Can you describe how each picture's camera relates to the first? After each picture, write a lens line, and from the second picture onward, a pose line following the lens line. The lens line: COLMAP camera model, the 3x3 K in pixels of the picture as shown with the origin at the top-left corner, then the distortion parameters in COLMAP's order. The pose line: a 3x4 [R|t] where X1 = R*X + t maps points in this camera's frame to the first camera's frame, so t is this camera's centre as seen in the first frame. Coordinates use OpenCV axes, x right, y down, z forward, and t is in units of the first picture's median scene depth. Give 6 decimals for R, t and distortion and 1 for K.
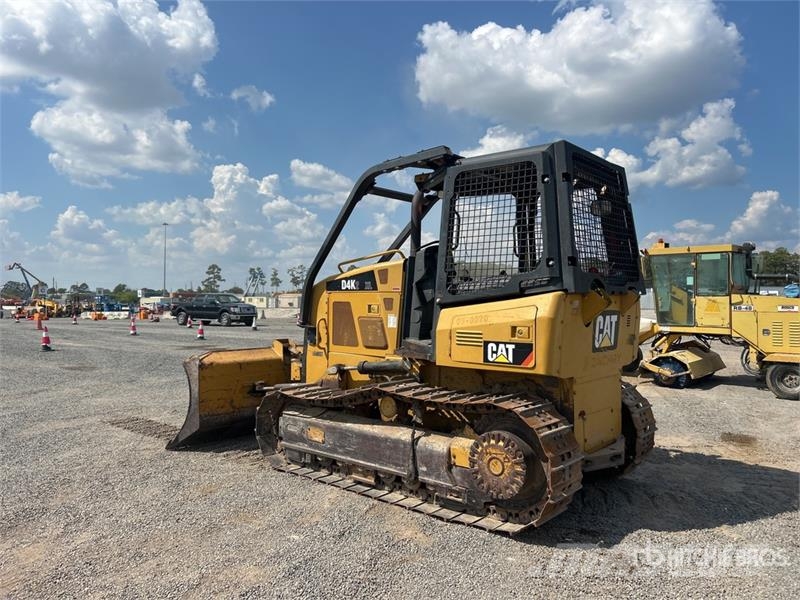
lens RADIAL K [[618.3, 0, 399.2], [0, 618.3, 298.6], [0, 0, 1]] dist [0.042342, -0.060455]
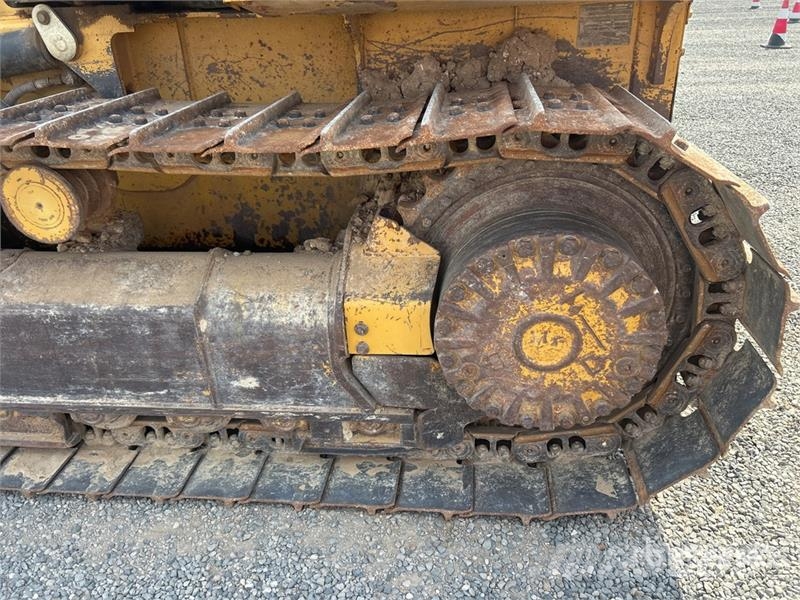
lens RADIAL K [[618.3, 0, 401.5], [0, 618.3, 300.1], [0, 0, 1]] dist [0.042342, -0.060455]
pose [[0.820830, -0.301115, 0.485353, -0.034758], [0.049973, 0.884350, 0.464141, 0.099793], [-0.568982, -0.356727, 0.740949, 0.744555]]
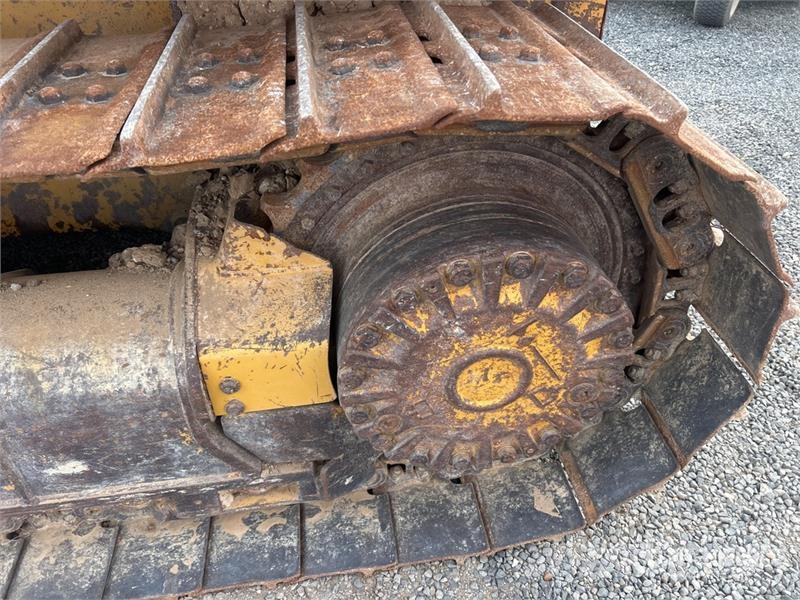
lens RADIAL K [[618.3, 0, 399.6], [0, 618.3, 299.9], [0, 0, 1]] dist [0.042342, -0.060455]
pose [[0.657250, -0.478761, 0.582074, 0.017097], [0.008628, 0.777046, 0.629385, 0.095737], [-0.753623, -0.408641, 0.514844, 0.828784]]
